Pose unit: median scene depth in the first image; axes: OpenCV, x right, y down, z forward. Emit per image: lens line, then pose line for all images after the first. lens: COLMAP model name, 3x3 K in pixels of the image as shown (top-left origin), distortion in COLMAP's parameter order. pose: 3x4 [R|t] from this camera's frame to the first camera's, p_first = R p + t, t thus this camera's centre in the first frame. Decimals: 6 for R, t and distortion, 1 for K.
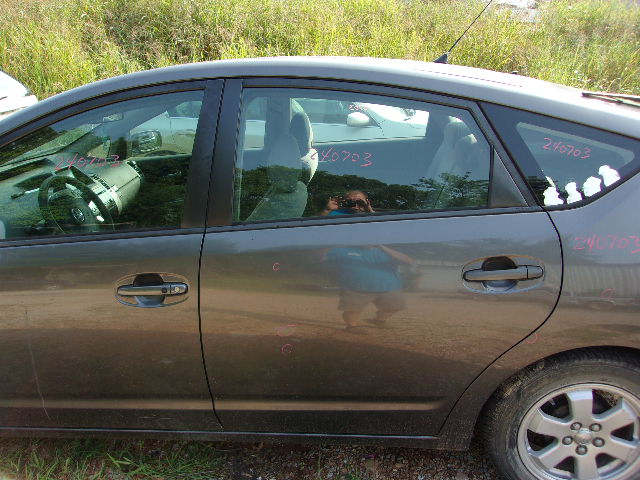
lens RADIAL K [[503.8, 0, 320.0], [0, 503.8, 240.0], [0, 0, 1]] dist [-0.002068, 0.007033]
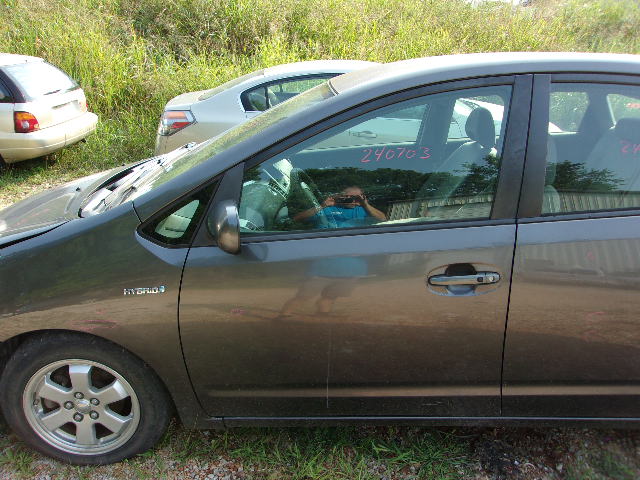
lens RADIAL K [[503.8, 0, 320.0], [0, 503.8, 240.0], [0, 0, 1]] dist [-0.002068, 0.007033]
pose [[0.999303, -0.007426, 0.036586, -0.619286], [0.007156, 0.999946, 0.007485, 0.008465], [-0.036639, -0.007218, 0.999302, -0.015021]]
